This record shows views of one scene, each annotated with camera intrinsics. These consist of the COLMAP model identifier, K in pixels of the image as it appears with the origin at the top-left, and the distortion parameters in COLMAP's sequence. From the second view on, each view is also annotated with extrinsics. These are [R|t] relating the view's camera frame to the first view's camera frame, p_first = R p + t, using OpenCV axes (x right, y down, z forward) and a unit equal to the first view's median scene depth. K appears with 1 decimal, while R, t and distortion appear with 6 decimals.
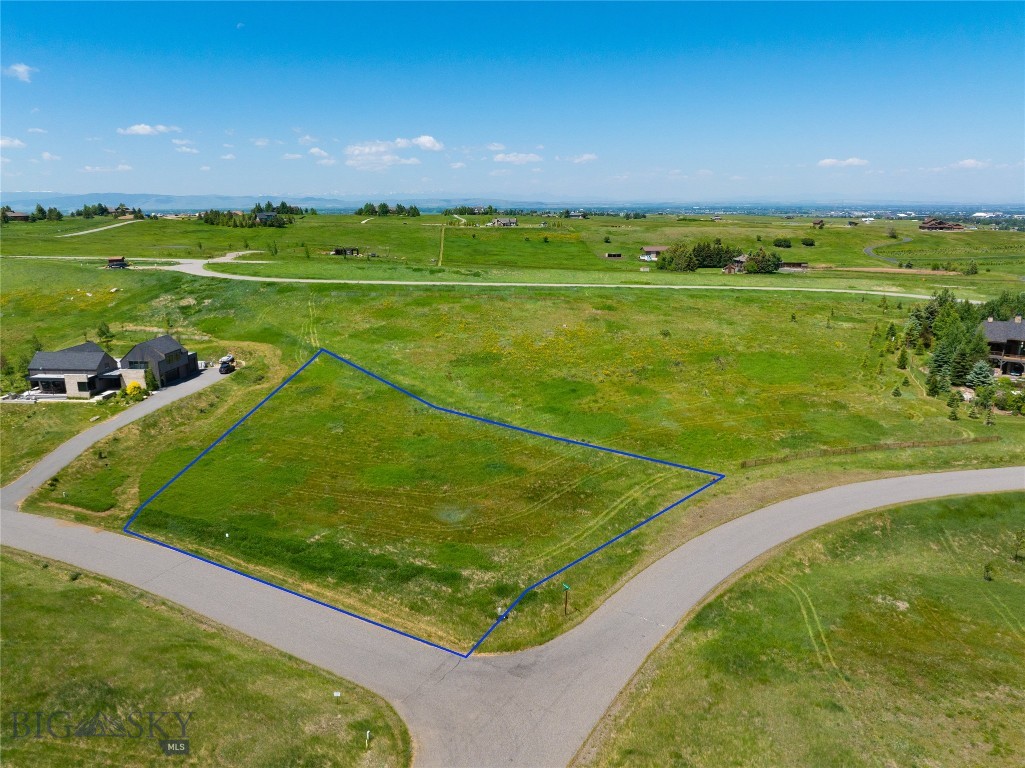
lens RADIAL K [[721.6, 0, 512.5], [0, 721.6, 384.0], [0, 0, 1]] dist [-0.045388, -0.000514]
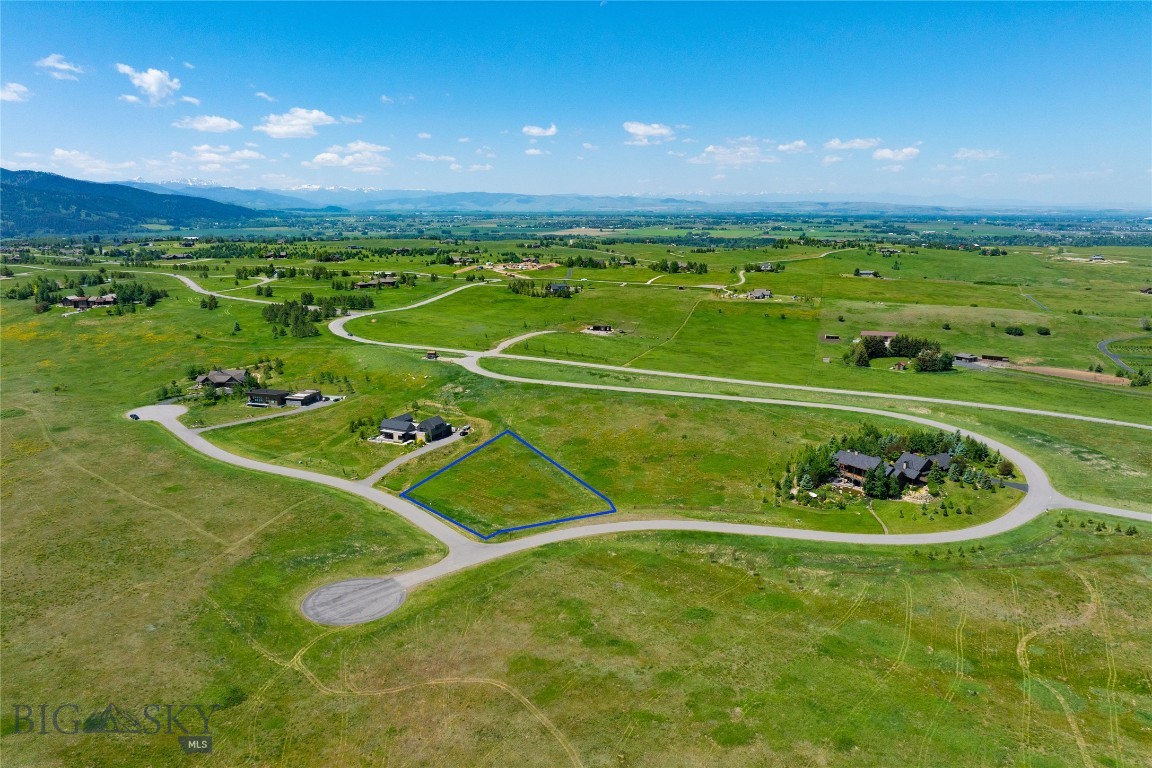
lens RADIAL K [[810.3, 0, 581.2], [0, 810.3, 382.4], [0, 0, 1]] dist [-0.040104, 0.001586]
pose [[0.930623, 0.080564, -0.357003, 0.750755], [-0.091782, 0.995673, -0.014563, -0.167217], [0.354285, 0.046319, 0.933990, -1.085674]]
